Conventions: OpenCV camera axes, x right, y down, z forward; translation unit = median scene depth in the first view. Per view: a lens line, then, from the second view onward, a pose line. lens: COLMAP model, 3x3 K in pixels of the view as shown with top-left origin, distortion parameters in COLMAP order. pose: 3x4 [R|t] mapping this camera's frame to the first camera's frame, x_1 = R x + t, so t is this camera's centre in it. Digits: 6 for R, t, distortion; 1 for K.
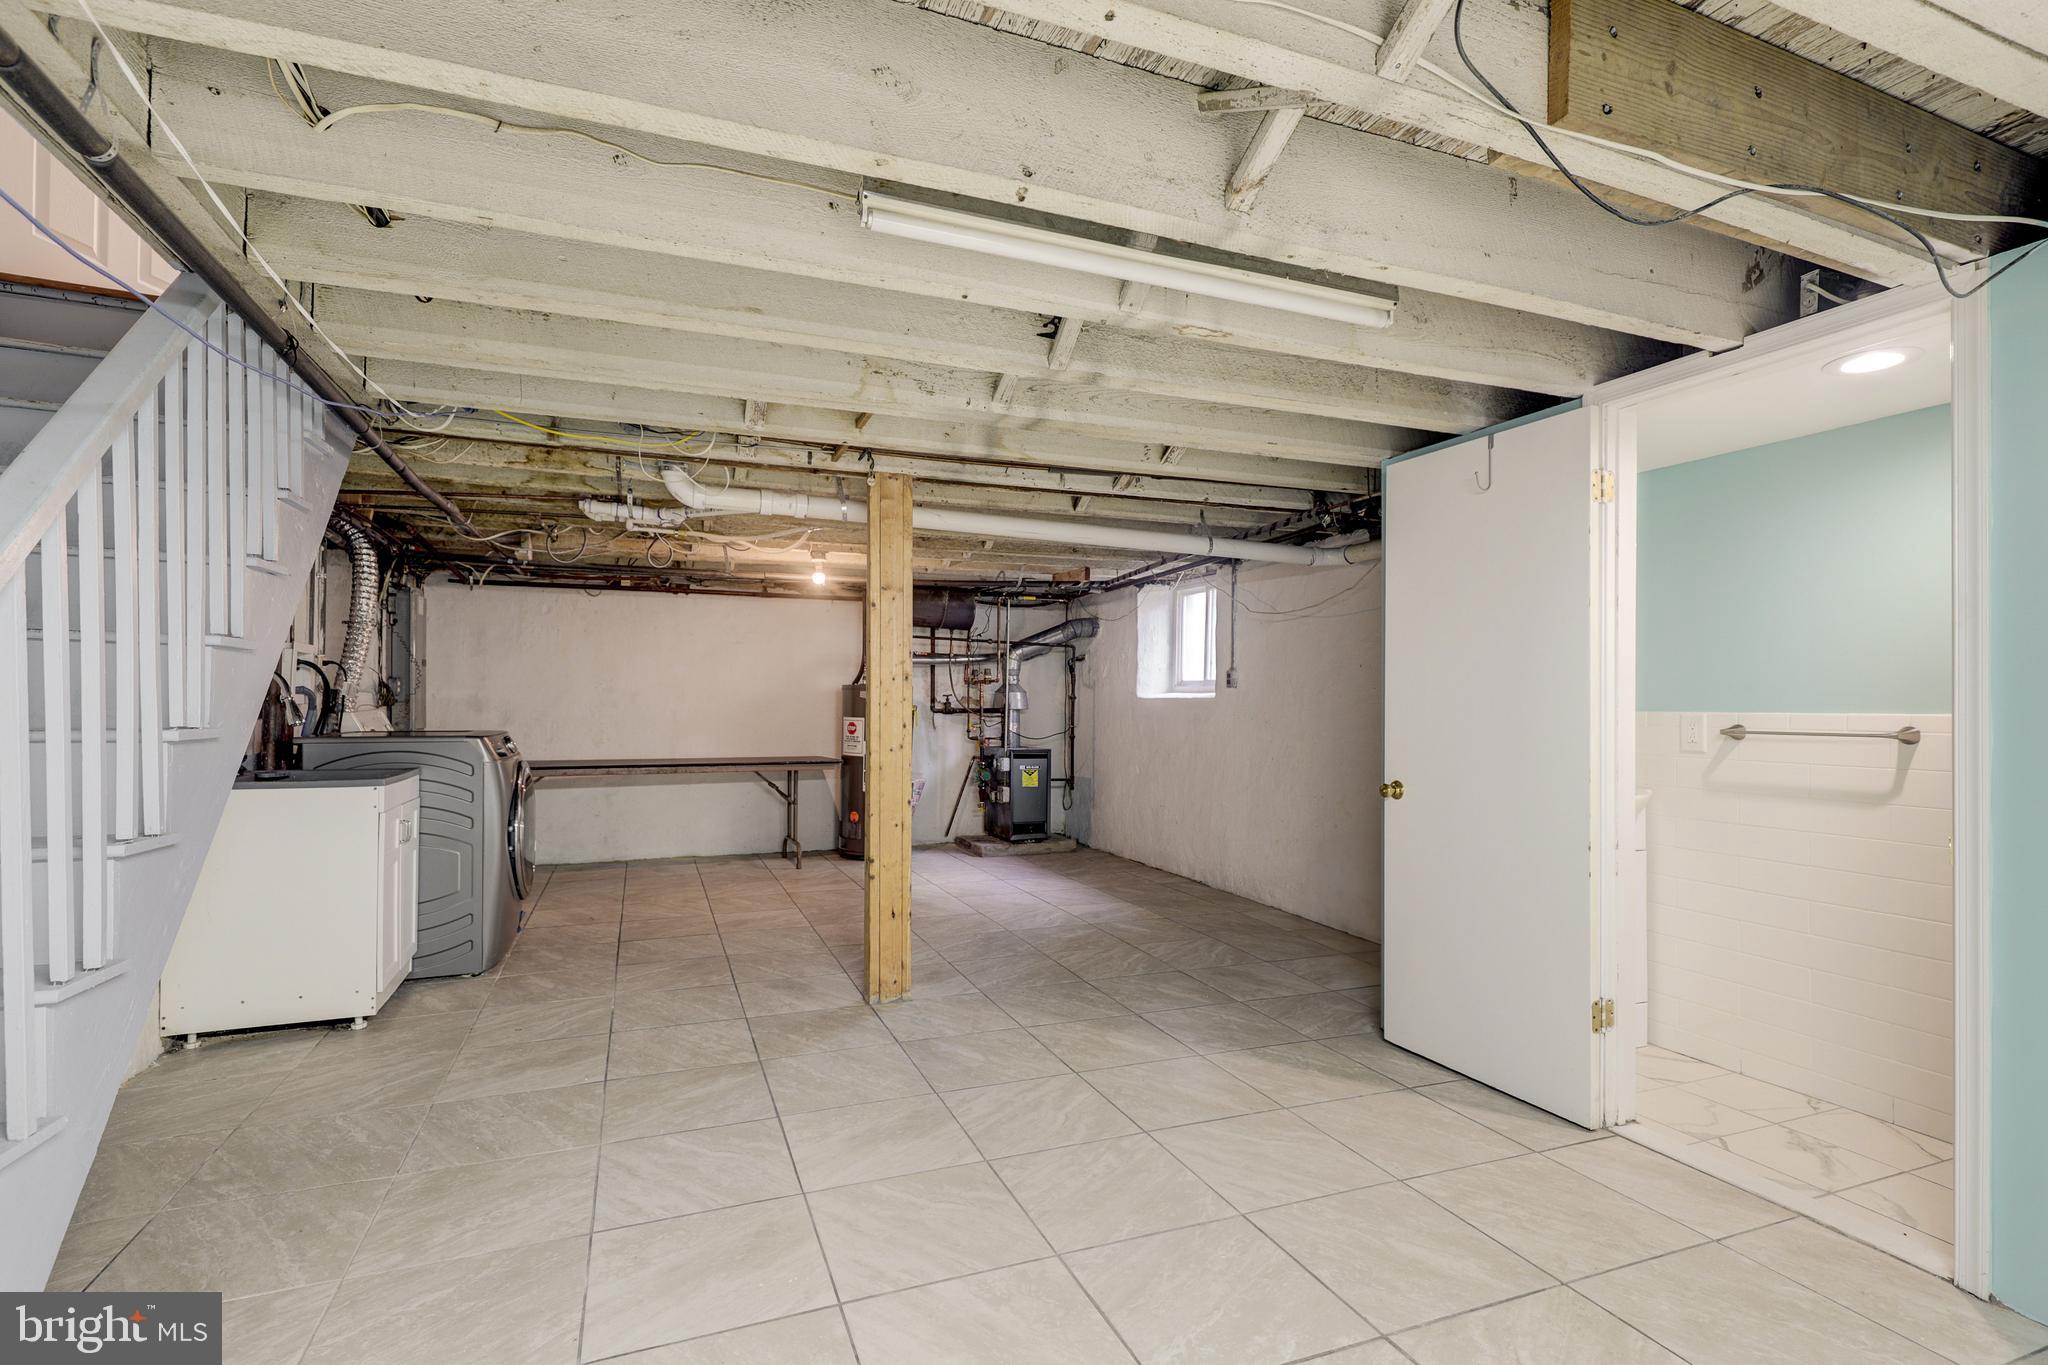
lens RADIAL K [[989.7, 0, 1035.4], [0, 989.7, 698.9], [0, 0, 1]] dist [-0.003334, -0.000677]
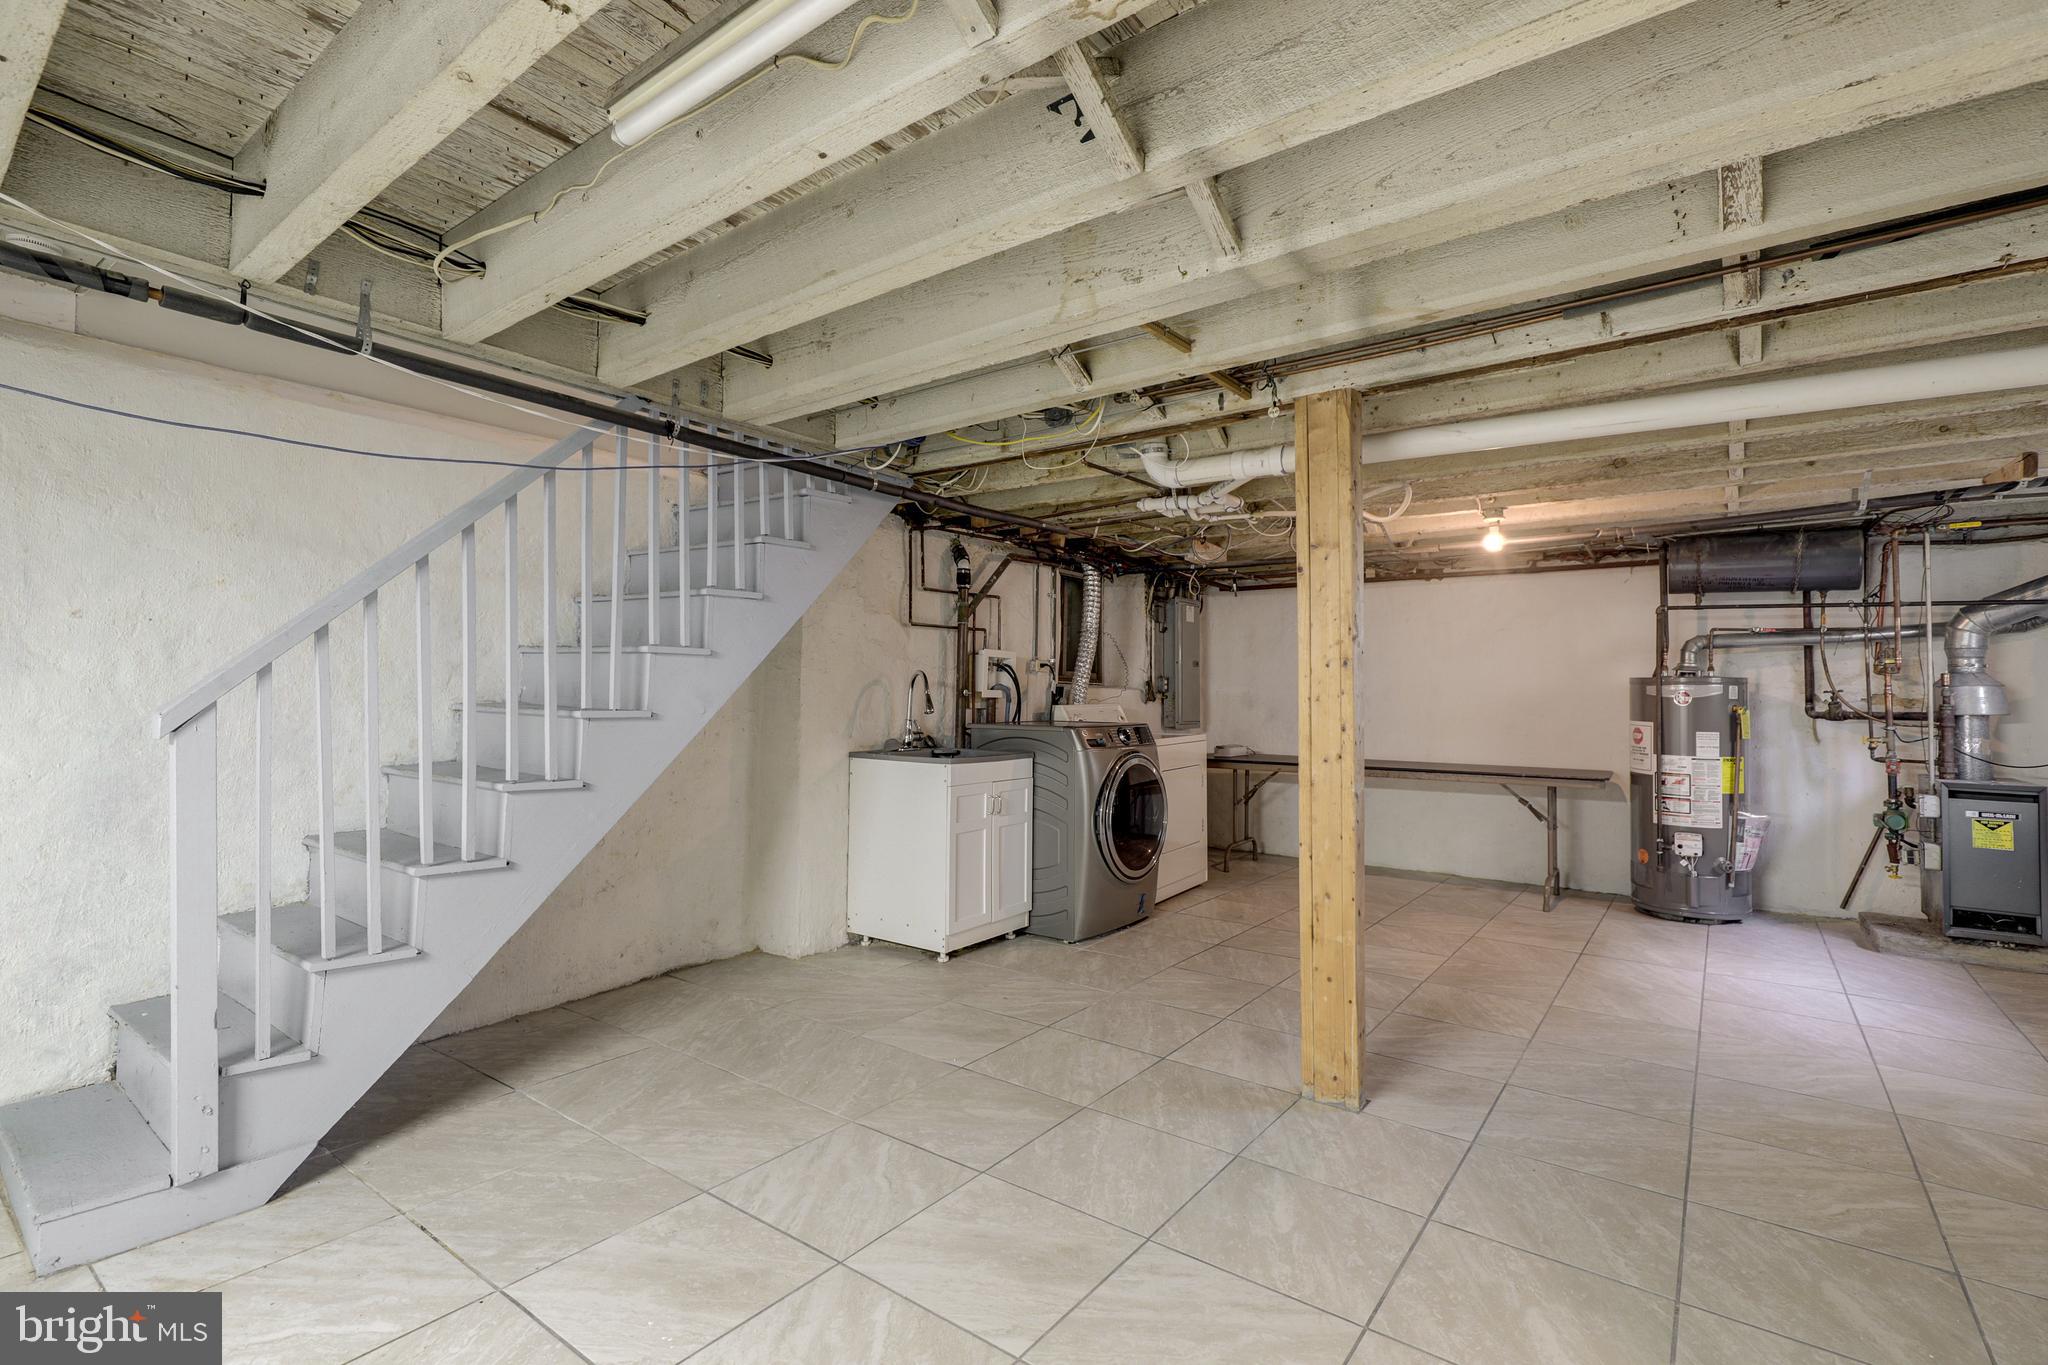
lens RADIAL K [[947.6, 0, 1022.7], [0, 947.6, 665.5], [0, 0, 1]] dist [0.001049, -0.000546]
pose [[0.510230, -0.026817, -0.859620, 0.329477], [-0.004210, 0.999424, -0.033678, 0.004715], [0.860028, 0.020803, 0.509823, 0.408150]]
